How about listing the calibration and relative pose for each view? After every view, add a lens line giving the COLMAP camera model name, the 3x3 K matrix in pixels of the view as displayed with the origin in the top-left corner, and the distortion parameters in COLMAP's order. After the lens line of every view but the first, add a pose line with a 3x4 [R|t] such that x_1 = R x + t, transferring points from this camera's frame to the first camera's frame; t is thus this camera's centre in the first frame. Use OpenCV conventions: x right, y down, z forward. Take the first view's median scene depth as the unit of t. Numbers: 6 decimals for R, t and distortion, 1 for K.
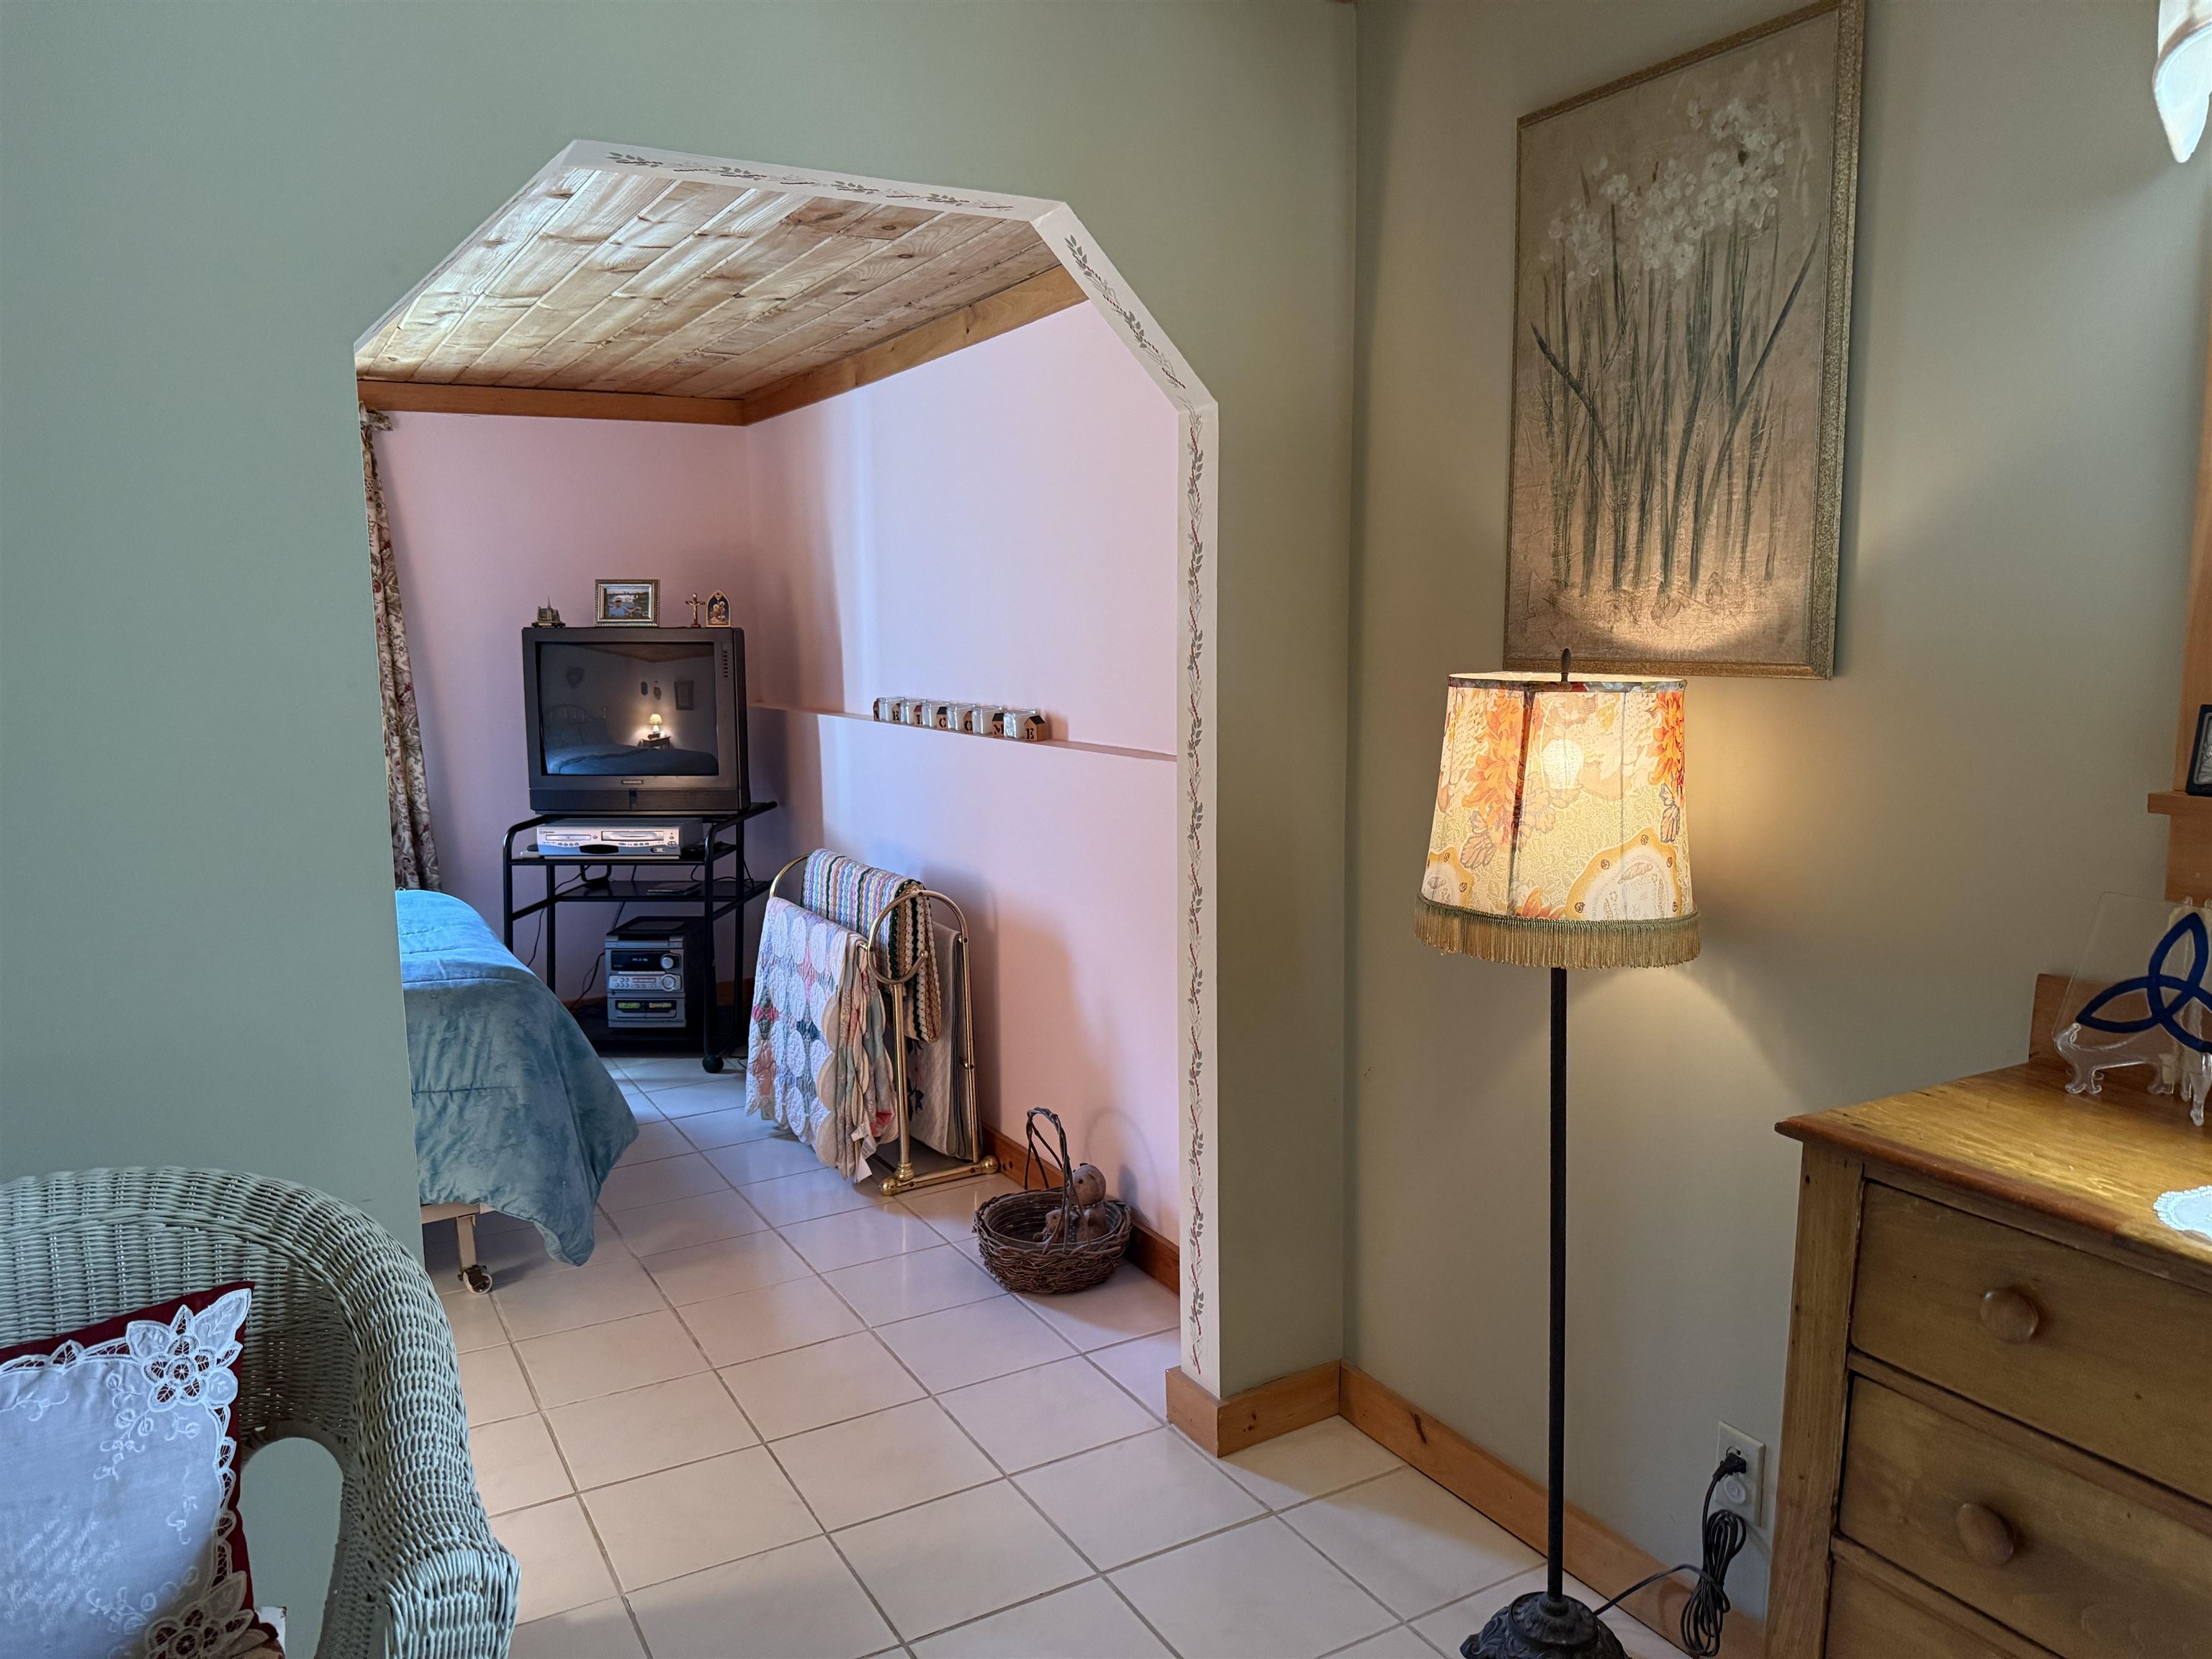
lens RADIAL K [[1573.5, 0, 1101.8], [0, 1573.5, 835.0], [0, 0, 1]] dist [0.008758, -0.017816]
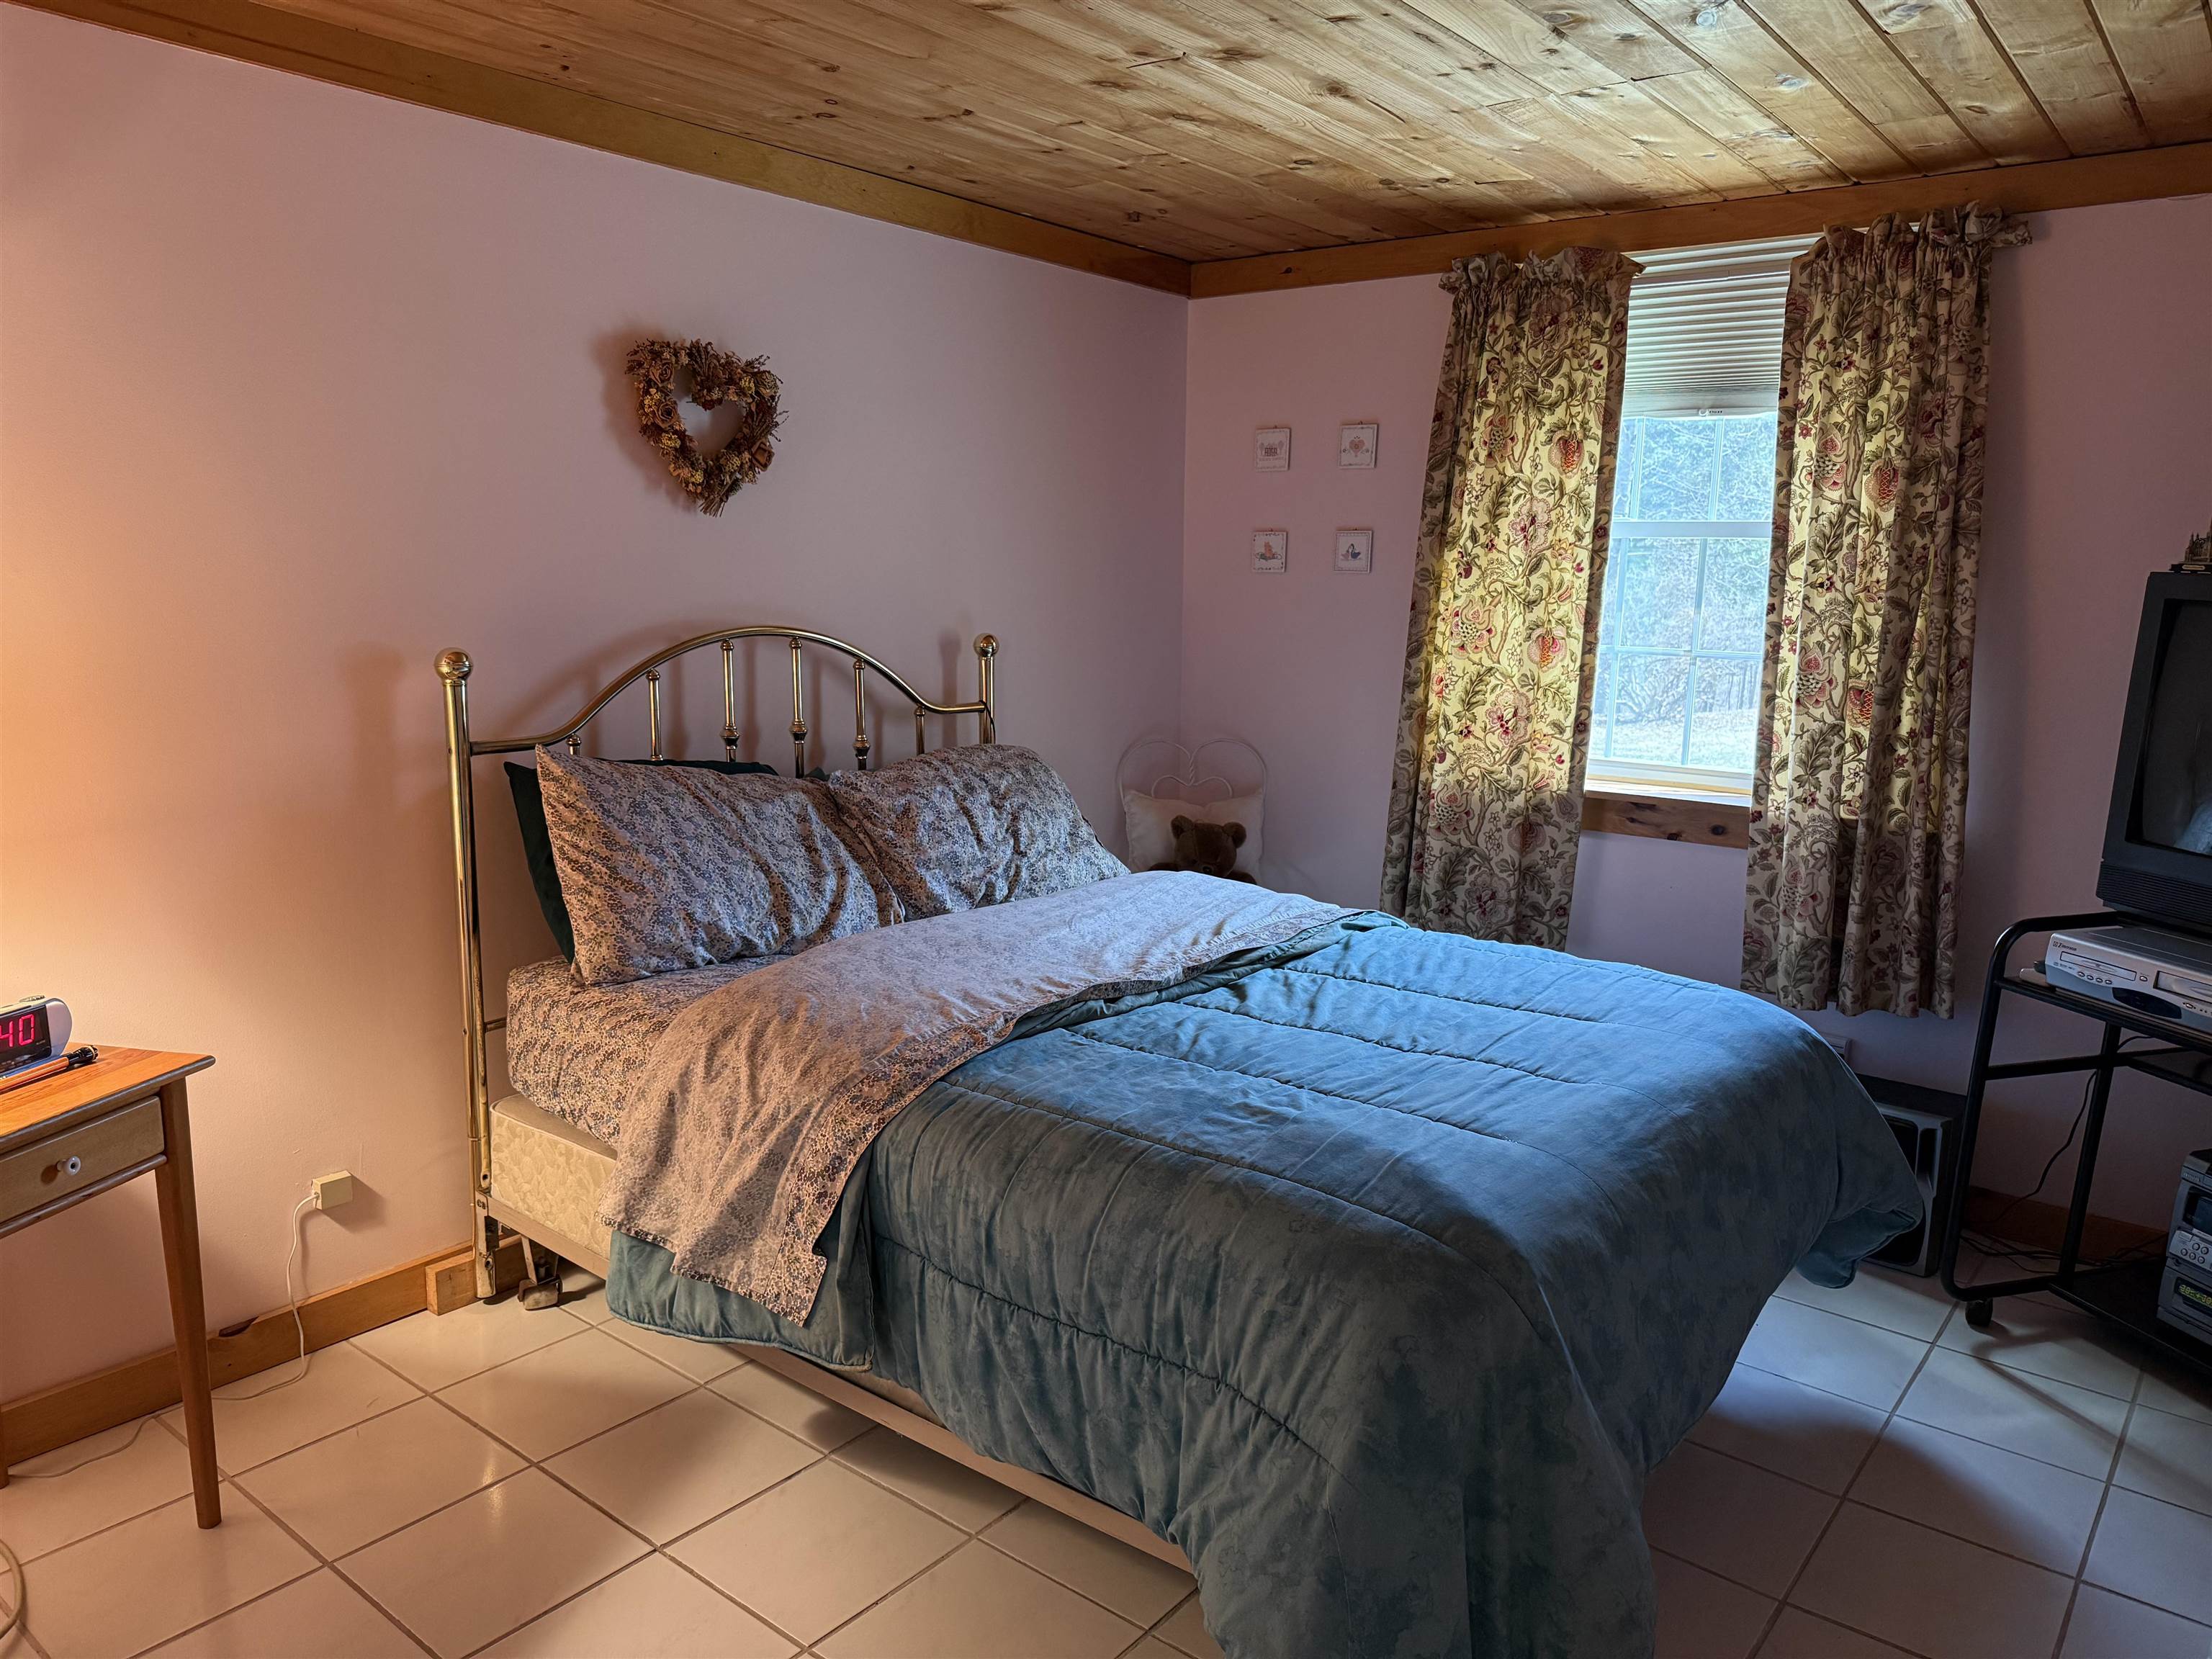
lens RADIAL K [[1573.5, 0, 1107.2], [0, 1573.5, 843.4], [0, 0, 1]] dist [0.008758, -0.017816]
pose [[0.376030, 0.187157, -0.907510, 0.008558], [-0.153057, 0.978482, 0.138374, -0.039093], [0.913879, 0.086868, 0.396584, 0.300736]]
